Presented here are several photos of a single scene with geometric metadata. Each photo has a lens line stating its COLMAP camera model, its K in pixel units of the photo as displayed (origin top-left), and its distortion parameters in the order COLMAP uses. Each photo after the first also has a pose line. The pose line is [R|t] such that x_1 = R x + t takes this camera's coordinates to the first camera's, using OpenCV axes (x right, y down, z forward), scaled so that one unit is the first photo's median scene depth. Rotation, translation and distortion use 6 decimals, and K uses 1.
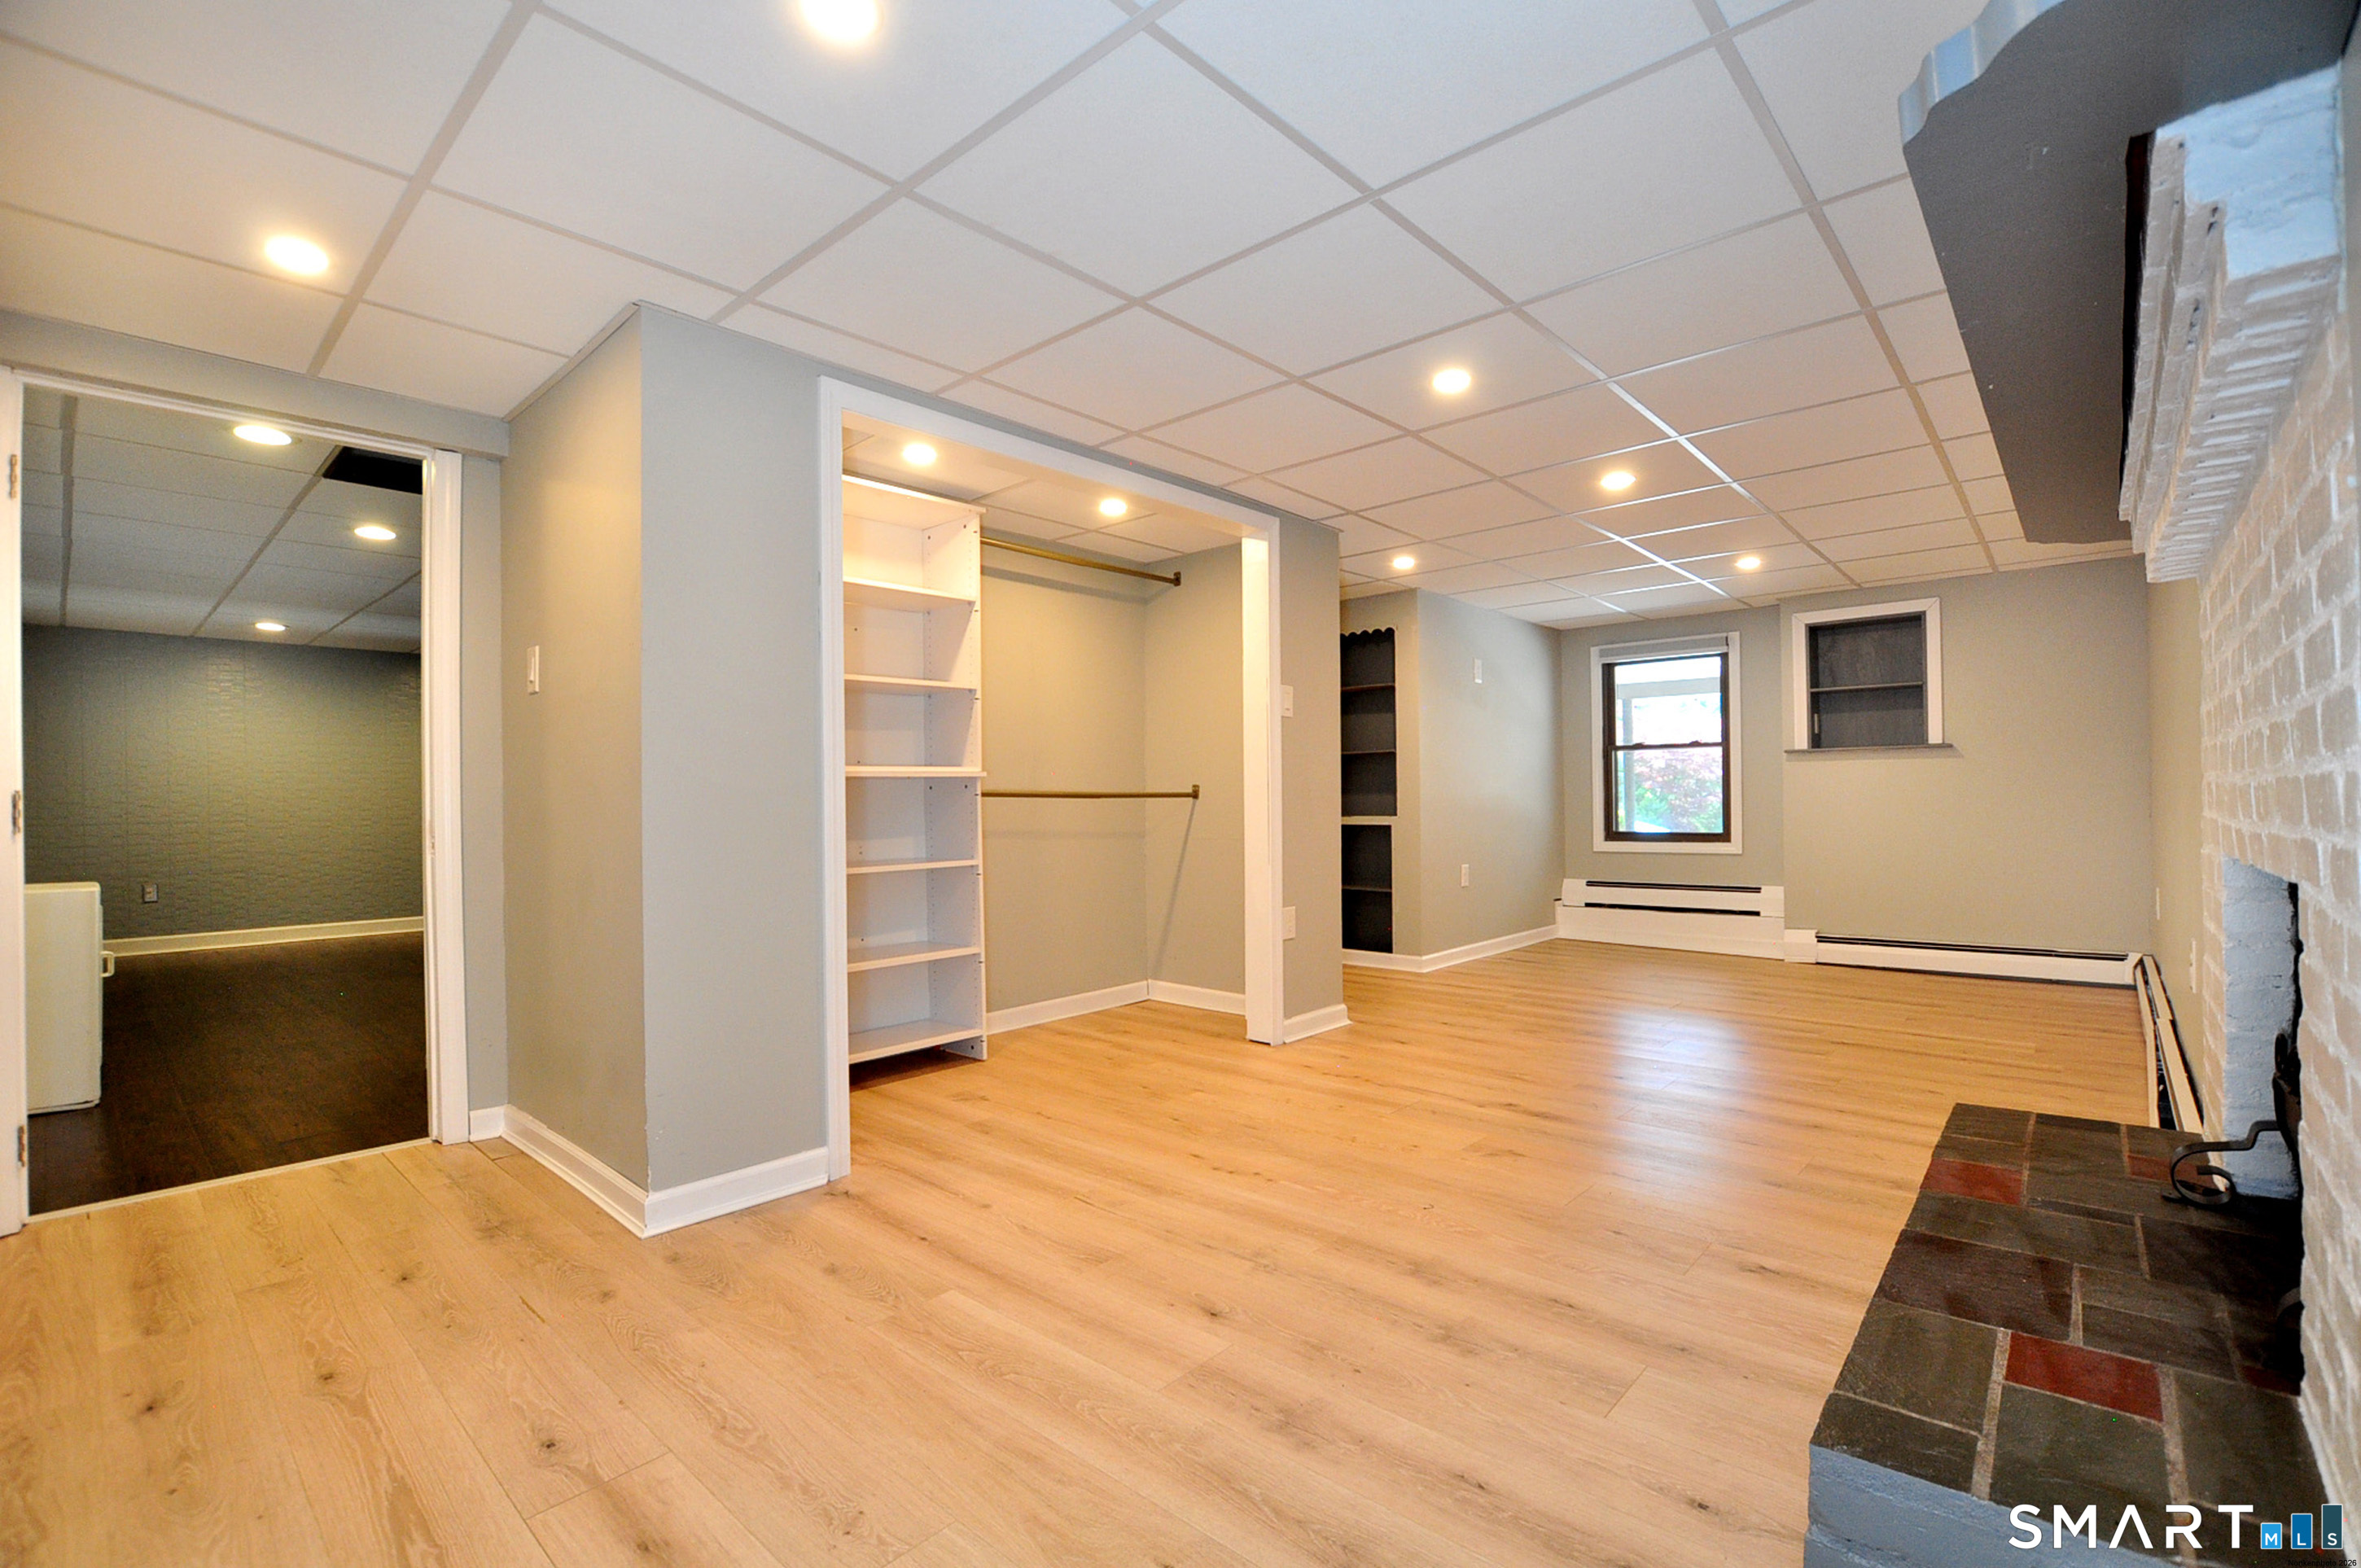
lens RADIAL K [[1064.3, 0, 1204.1], [0, 1064.3, 800.7], [0, 0, 1]] dist [-0.028200, 0.000397]
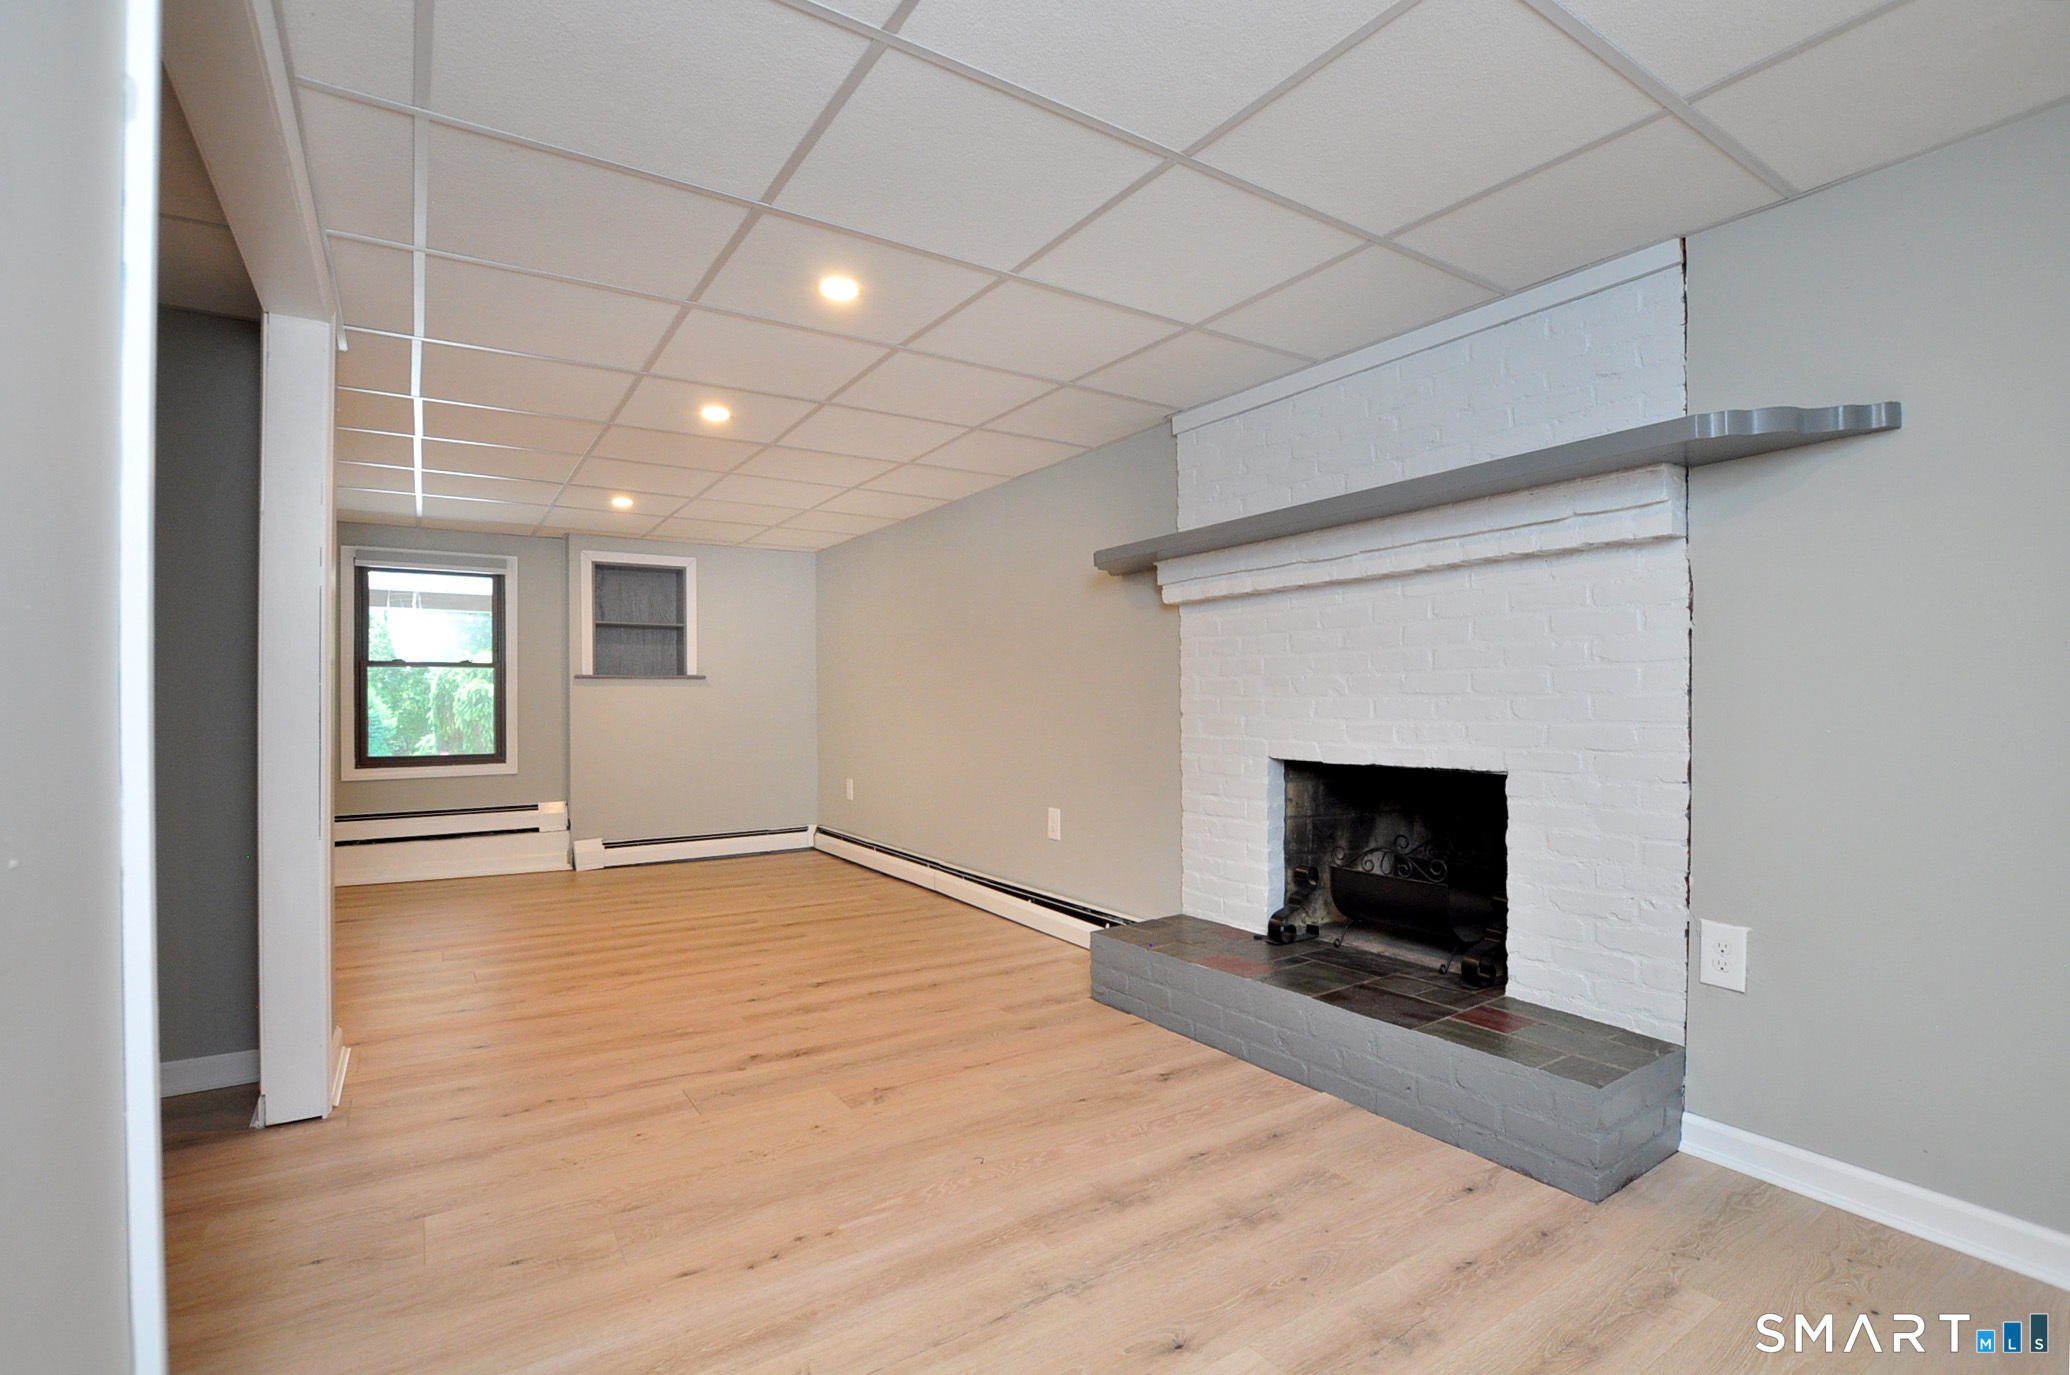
lens RADIAL K [[933.1, 0, 1055.6], [0, 933.1, 702.1], [0, 0, 1]] dist [-0.028200, 0.000397]
pose [[0.260800, 0.008091, 0.965359, -0.273725], [0.000997, 0.999962, -0.008650, -0.013129], [-0.965392, 0.003218, 0.260782, 0.327973]]
